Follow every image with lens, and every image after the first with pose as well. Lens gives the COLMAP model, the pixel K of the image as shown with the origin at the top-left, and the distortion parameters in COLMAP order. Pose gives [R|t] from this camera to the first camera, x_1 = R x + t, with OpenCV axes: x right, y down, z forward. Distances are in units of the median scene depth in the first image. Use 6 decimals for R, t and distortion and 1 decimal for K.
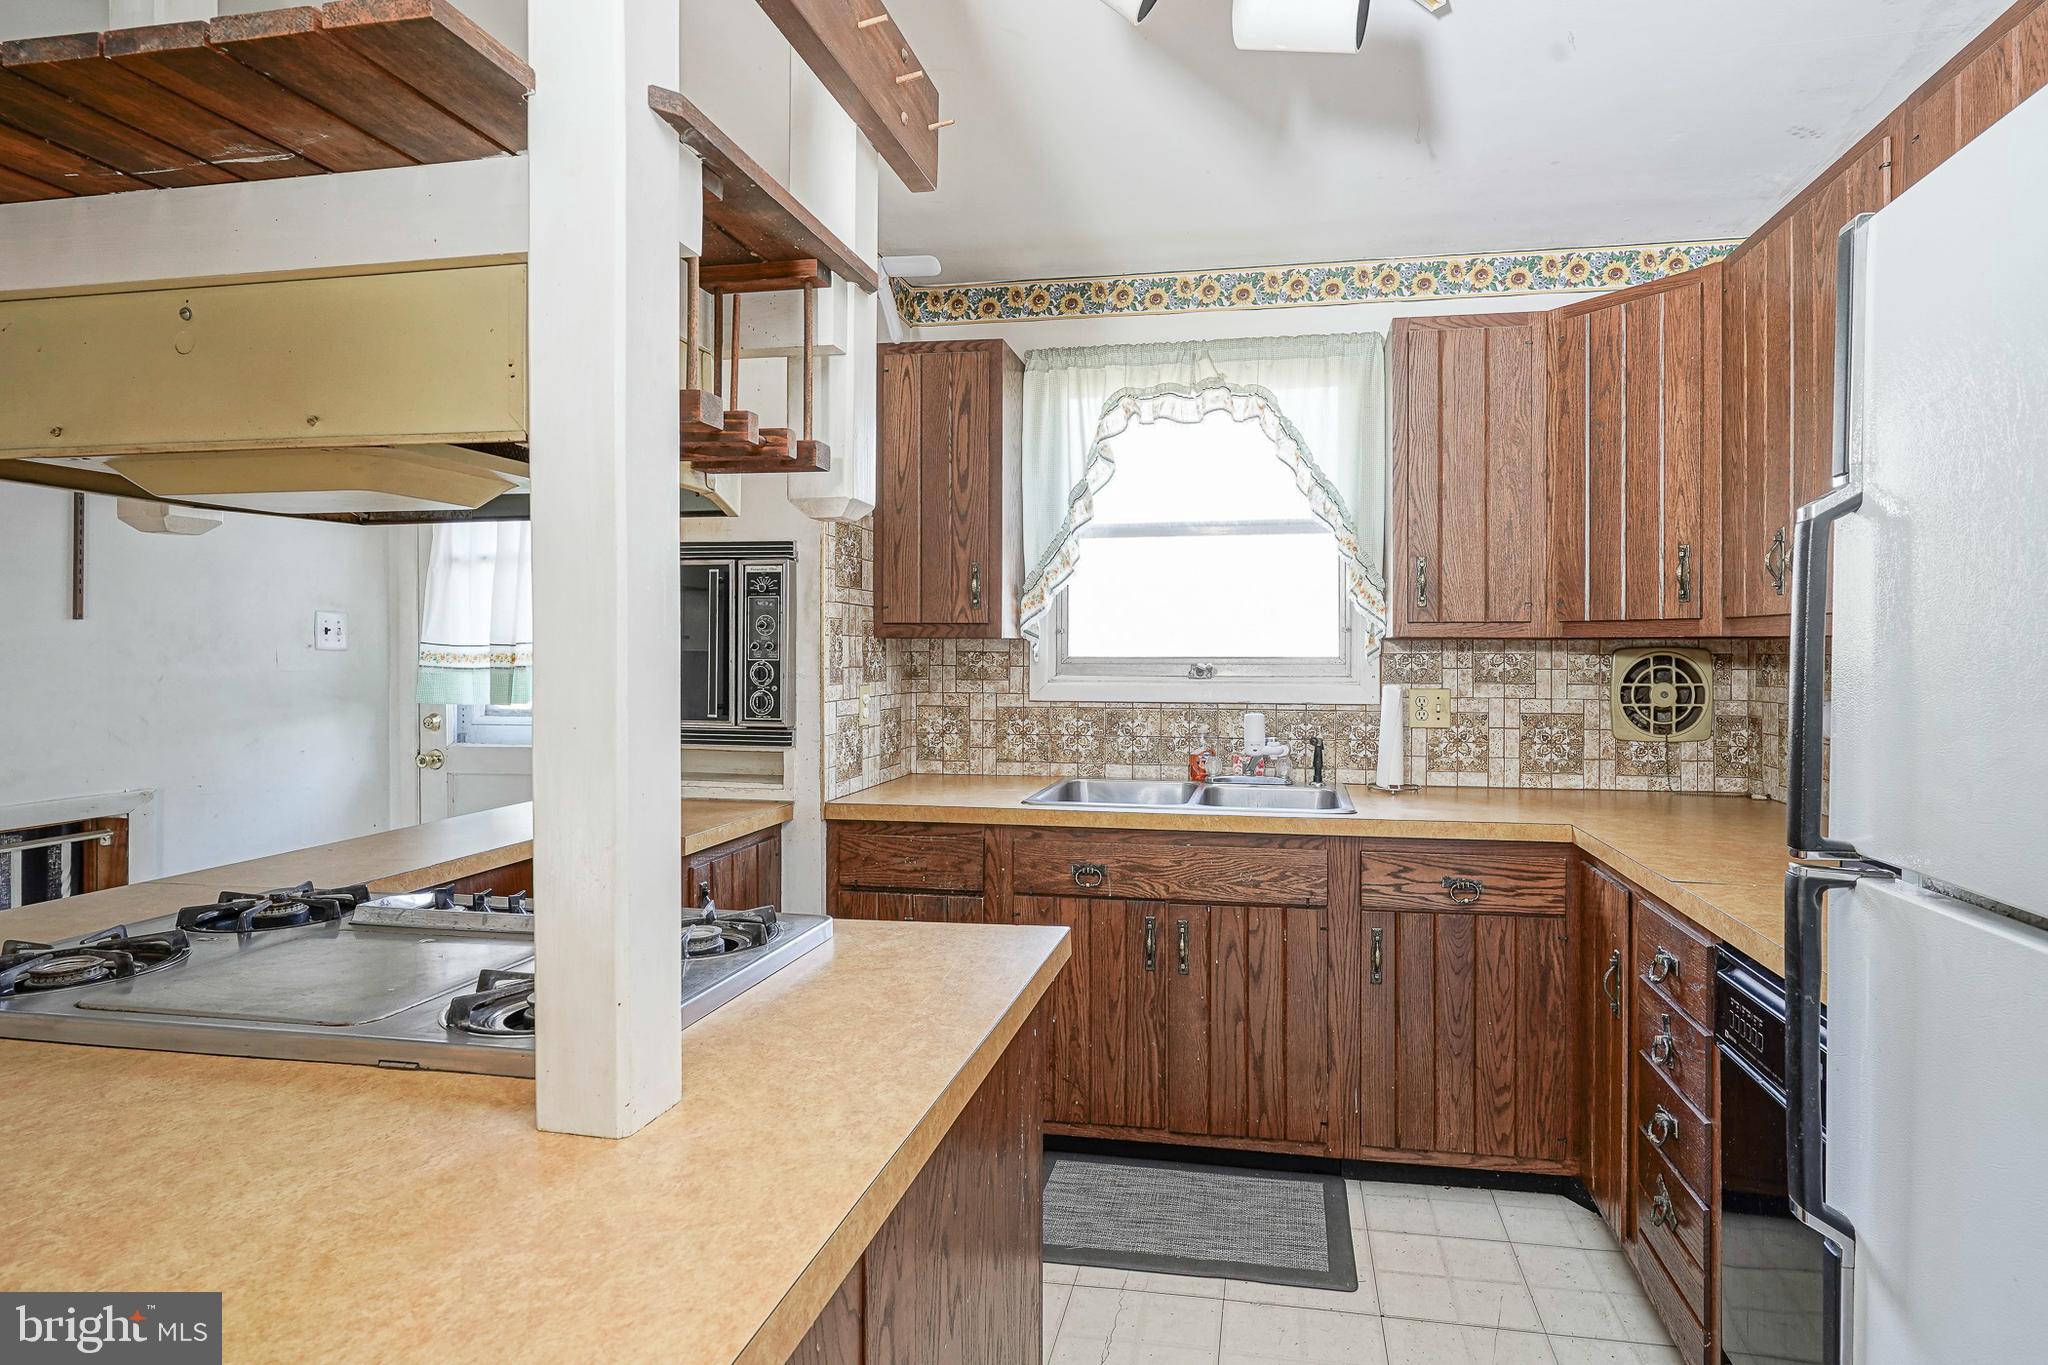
lens RADIAL K [[1218.5, 0, 1026.6], [0, 1218.5, 671.4], [0, 0, 1]] dist [0.003935, -0.001823]
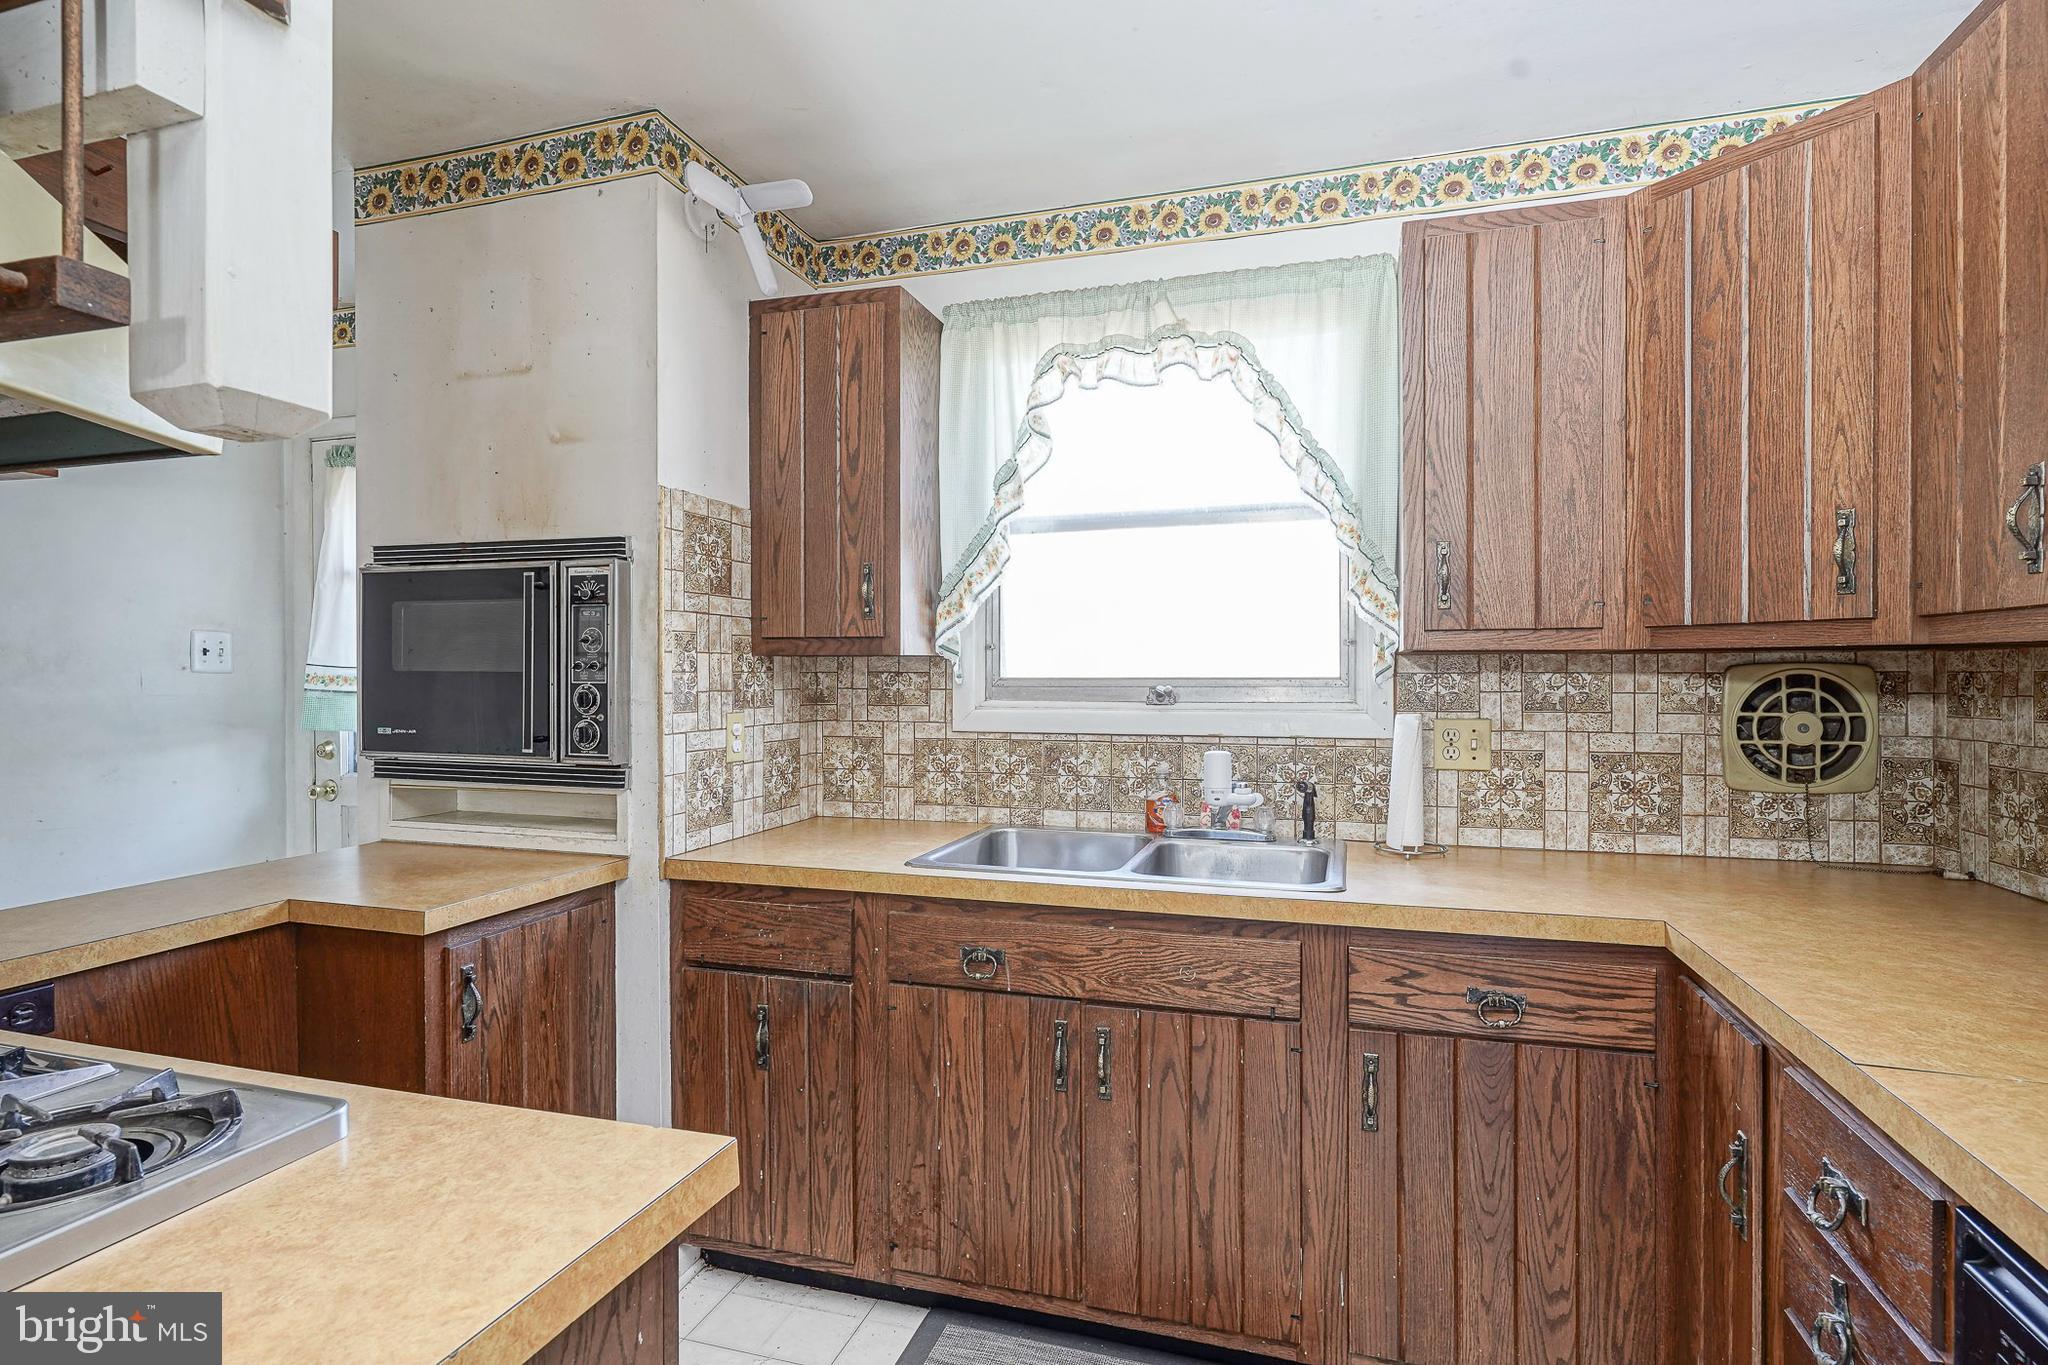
lens RADIAL K [[998.5, 0, 1017.9], [0, 998.5, 689.3], [0, 0, 1]] dist [-0.000889, 0.001874]
pose [[0.988351, -0.000601, -0.152189, 0.161714], [0.000397, 0.999999, -0.001376, -0.003735], [0.152190, 0.001299, 0.988350, 0.364204]]
